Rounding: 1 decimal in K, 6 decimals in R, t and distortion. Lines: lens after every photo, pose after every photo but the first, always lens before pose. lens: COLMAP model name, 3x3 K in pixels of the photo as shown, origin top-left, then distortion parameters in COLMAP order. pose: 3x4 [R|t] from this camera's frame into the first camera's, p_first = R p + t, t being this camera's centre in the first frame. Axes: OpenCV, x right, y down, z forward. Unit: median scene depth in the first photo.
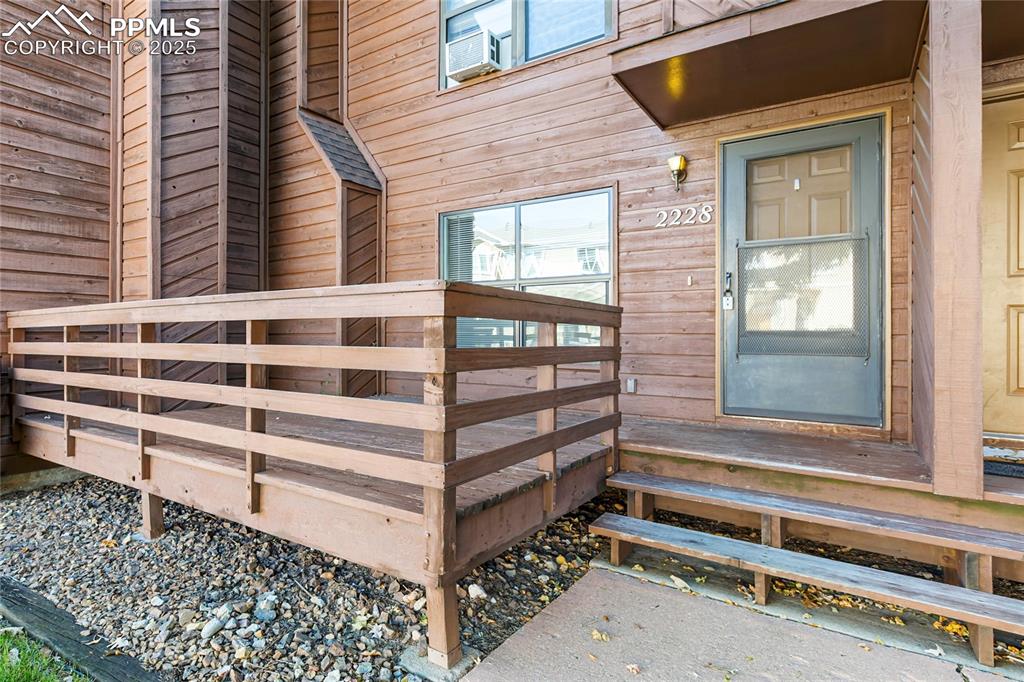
lens RADIAL K [[548.8, 0, 436.7], [0, 548.8, 330.3], [0, 0, 1]] dist [0.001887, -0.000008]
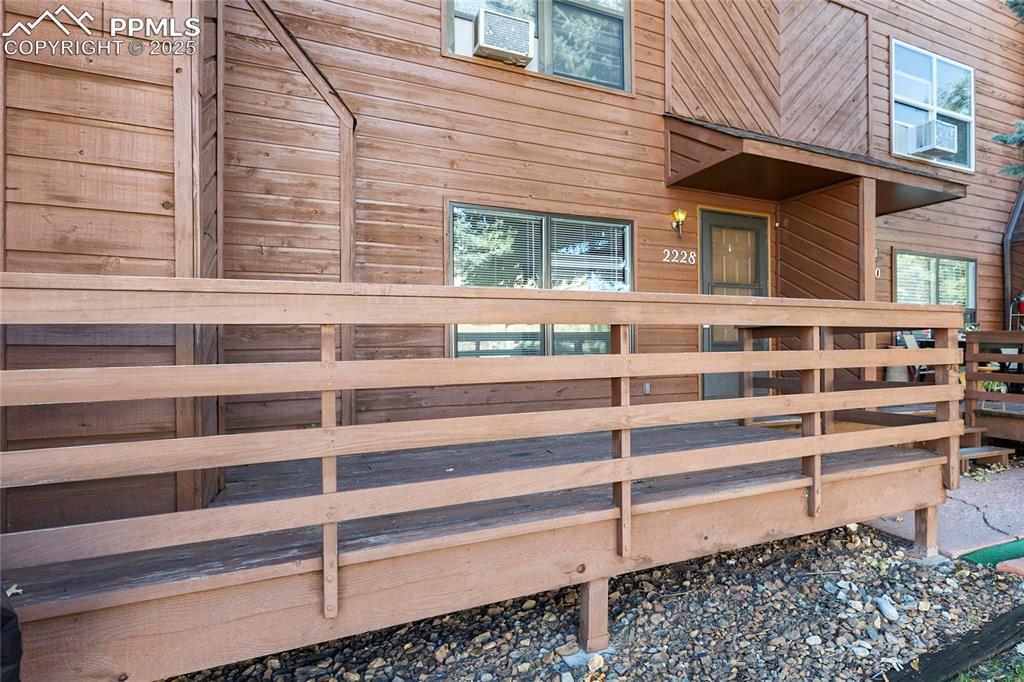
lens RADIAL K [[574.5, 0, 631.8], [0, 574.5, 349.2], [0, 0, 1]] dist [0.002460, -0.001073]
pose [[0.434014, -0.006049, 0.900886, -0.838003], [0.008715, 0.999959, 0.002516, 0.010967], [-0.900864, 0.006759, 0.434049, 0.490963]]
